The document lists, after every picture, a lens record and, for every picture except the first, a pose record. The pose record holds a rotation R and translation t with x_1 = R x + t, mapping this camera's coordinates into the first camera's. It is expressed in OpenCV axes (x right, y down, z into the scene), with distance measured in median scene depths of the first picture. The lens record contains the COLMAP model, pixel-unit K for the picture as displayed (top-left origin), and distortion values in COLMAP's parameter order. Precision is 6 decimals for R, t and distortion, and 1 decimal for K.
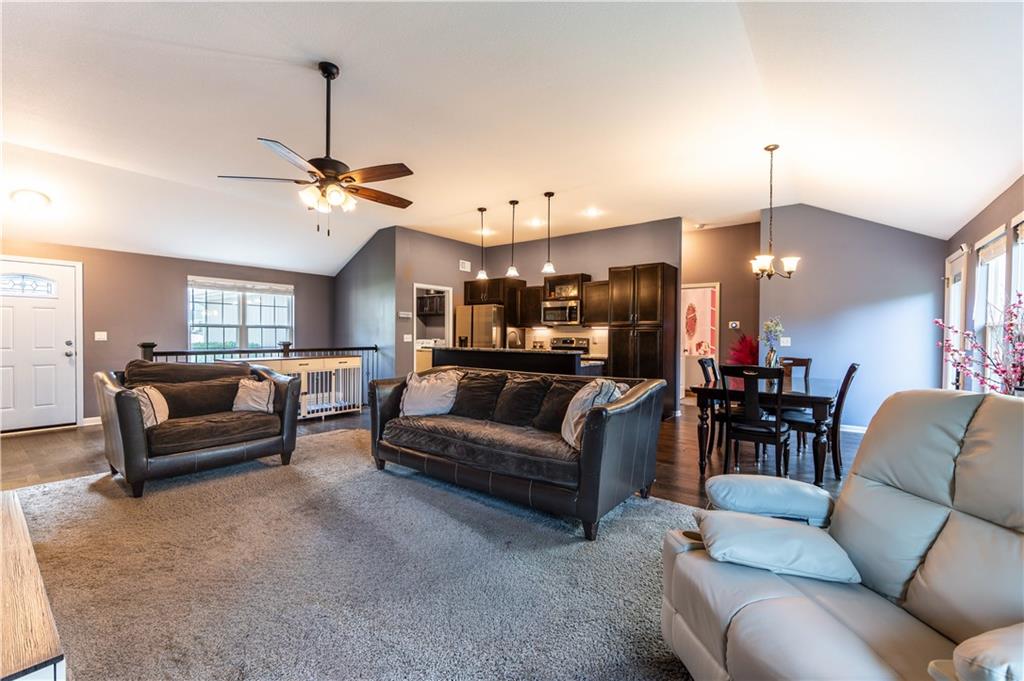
lens RADIAL K [[428.4, 0, 505.4], [0, 428.4, 339.6], [0, 0, 1]] dist [-0.000268, 0.000073]
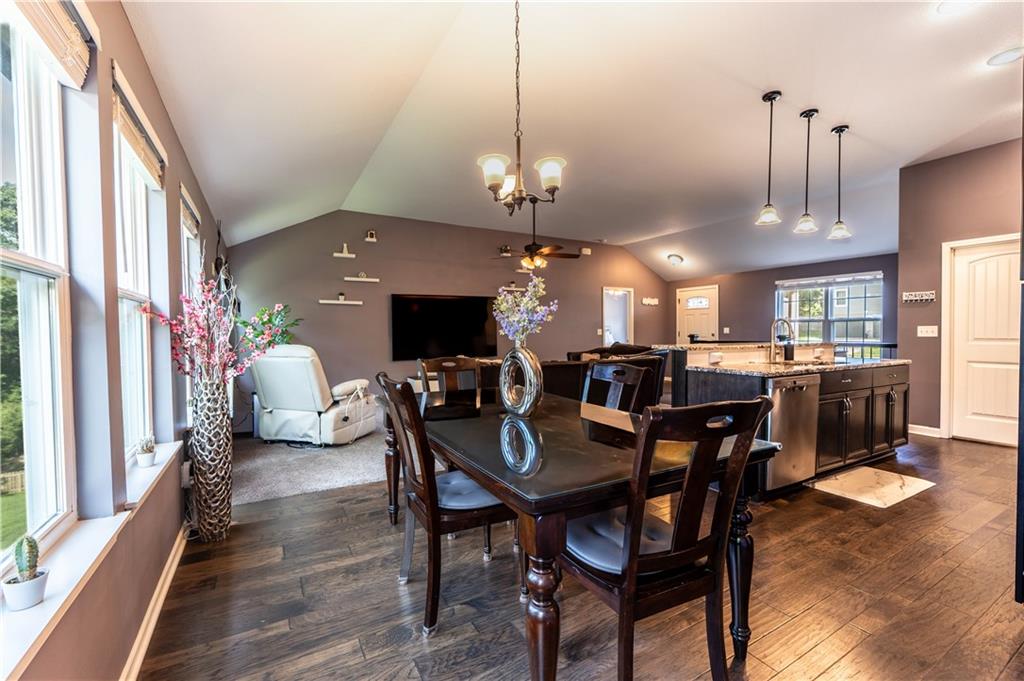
lens RADIAL K [[428.4, 0, 505.4], [0, 428.4, 339.6], [0, 0, 1]] dist [-0.000268, 0.000073]
pose [[-0.383553, 0.013744, -0.923417, 0.625864], [-0.008820, 0.999789, 0.018544, 0.002194], [0.923477, 0.015257, -0.383350, 0.675389]]
